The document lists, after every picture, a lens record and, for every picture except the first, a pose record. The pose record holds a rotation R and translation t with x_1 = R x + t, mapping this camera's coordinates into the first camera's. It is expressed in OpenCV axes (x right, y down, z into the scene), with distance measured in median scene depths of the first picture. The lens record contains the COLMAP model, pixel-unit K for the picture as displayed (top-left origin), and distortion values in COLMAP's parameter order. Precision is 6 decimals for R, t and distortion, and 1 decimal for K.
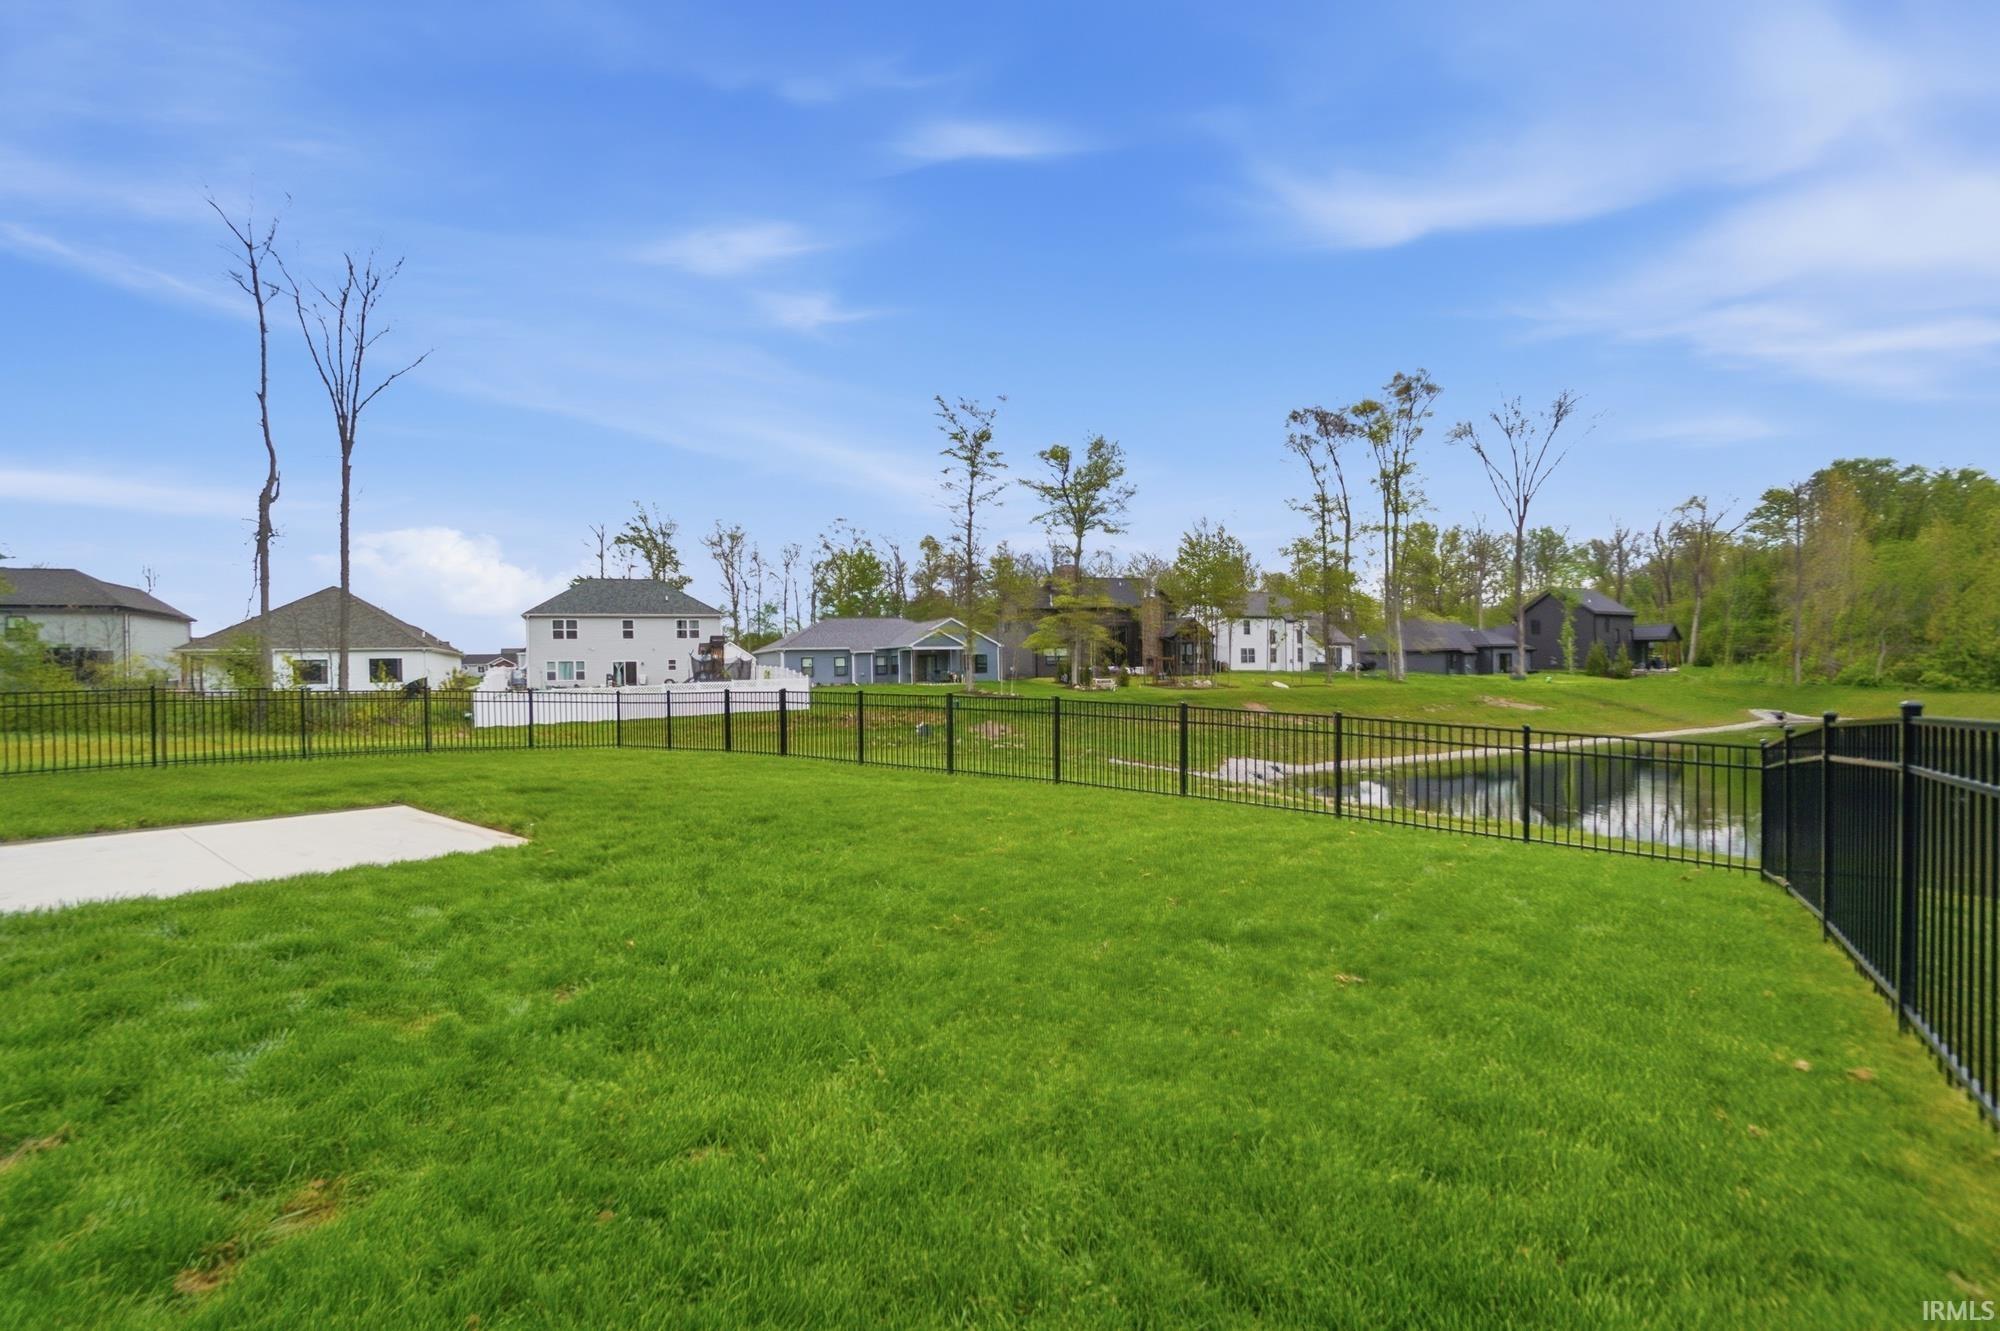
lens RADIAL K [[918.9, 0, 996.4], [0, 918.9, 668.0], [0, 0, 1]] dist [-0.044321, 0.010716]
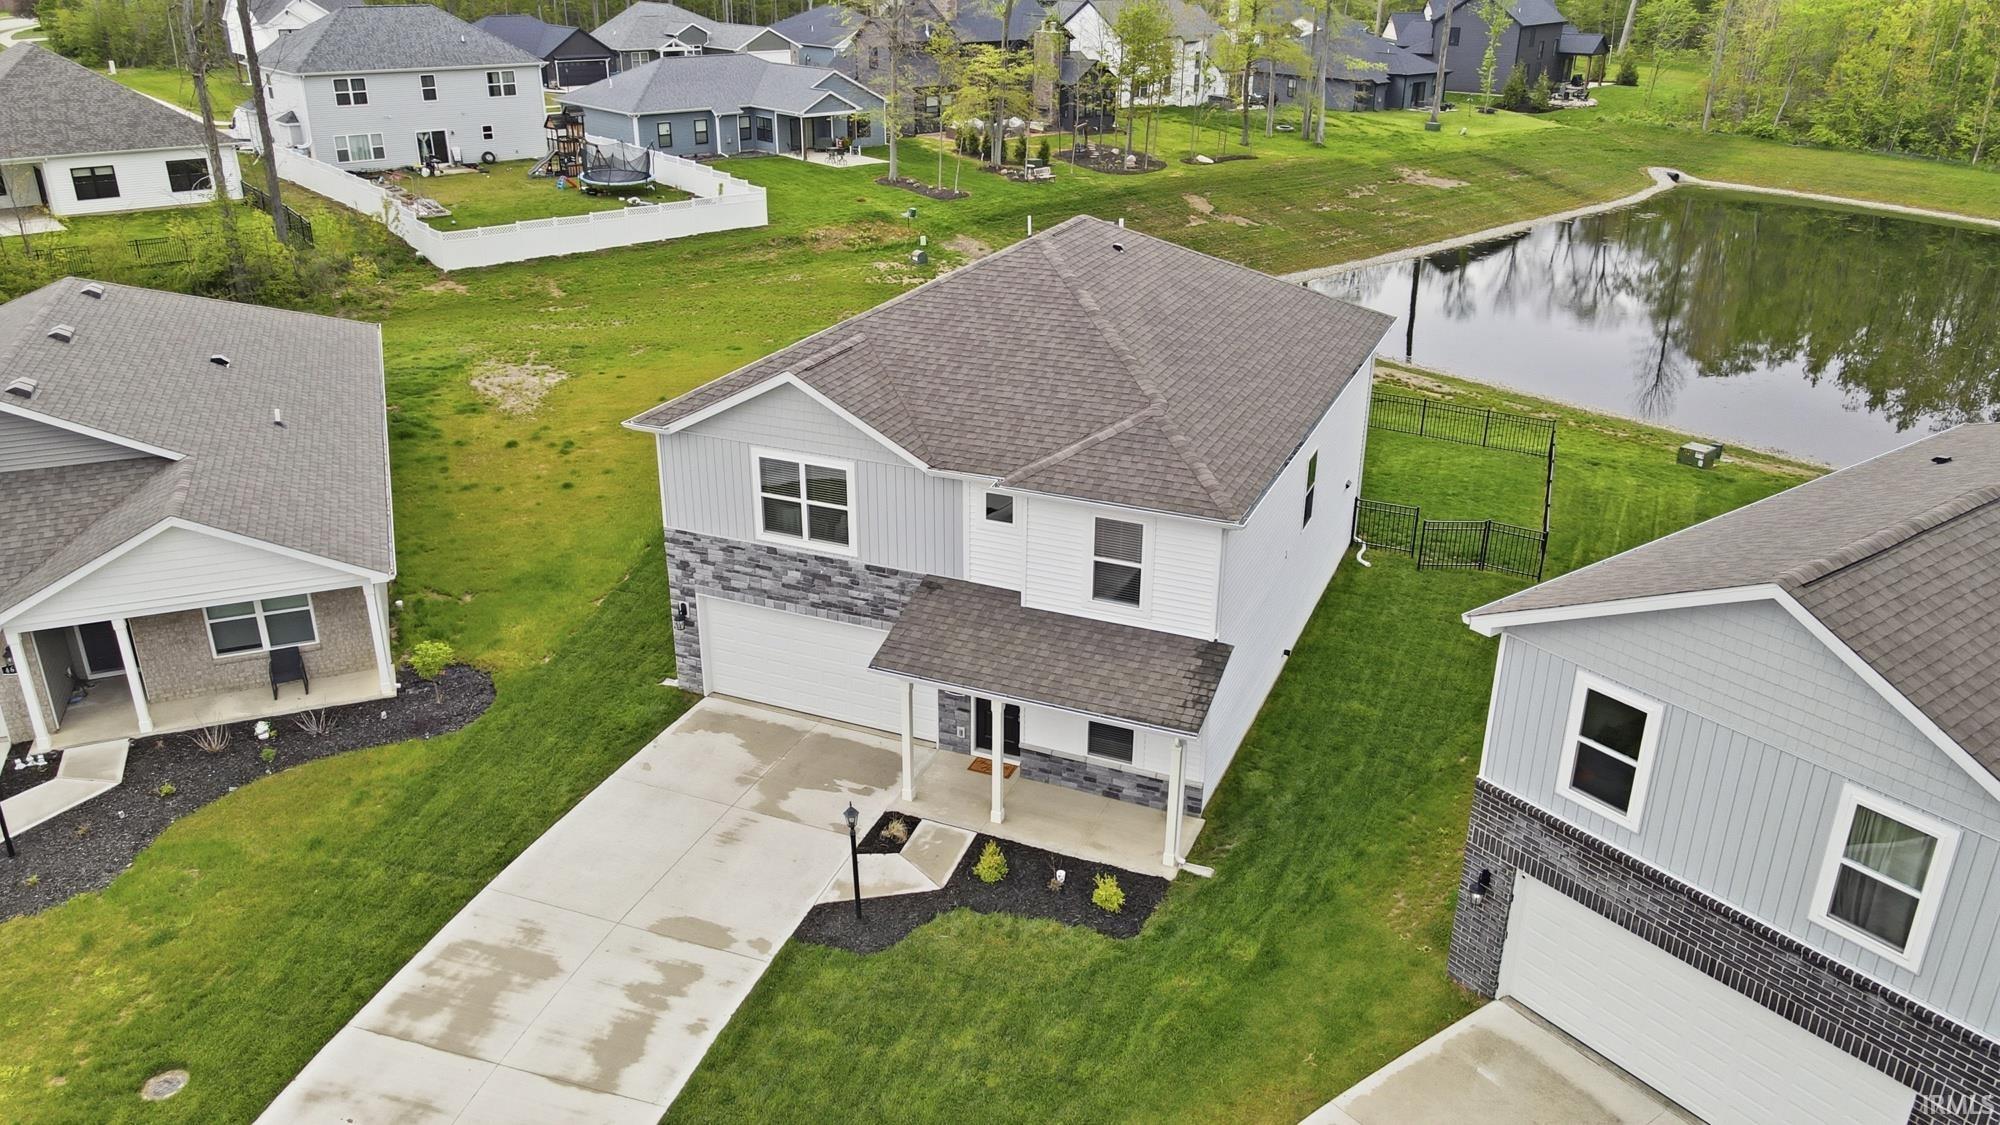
lens RADIAL K [[1446.9, 0, 1008.3], [0, 1446.9, 574.7], [0, 0, 1]] dist [0.018021, -0.003209]
pose [[0.961541, -0.086604, 0.260650, -0.277702], [-0.022903, 0.920401, 0.390305, -0.149736], [-0.273705, -0.381264, 0.883020, -0.373182]]
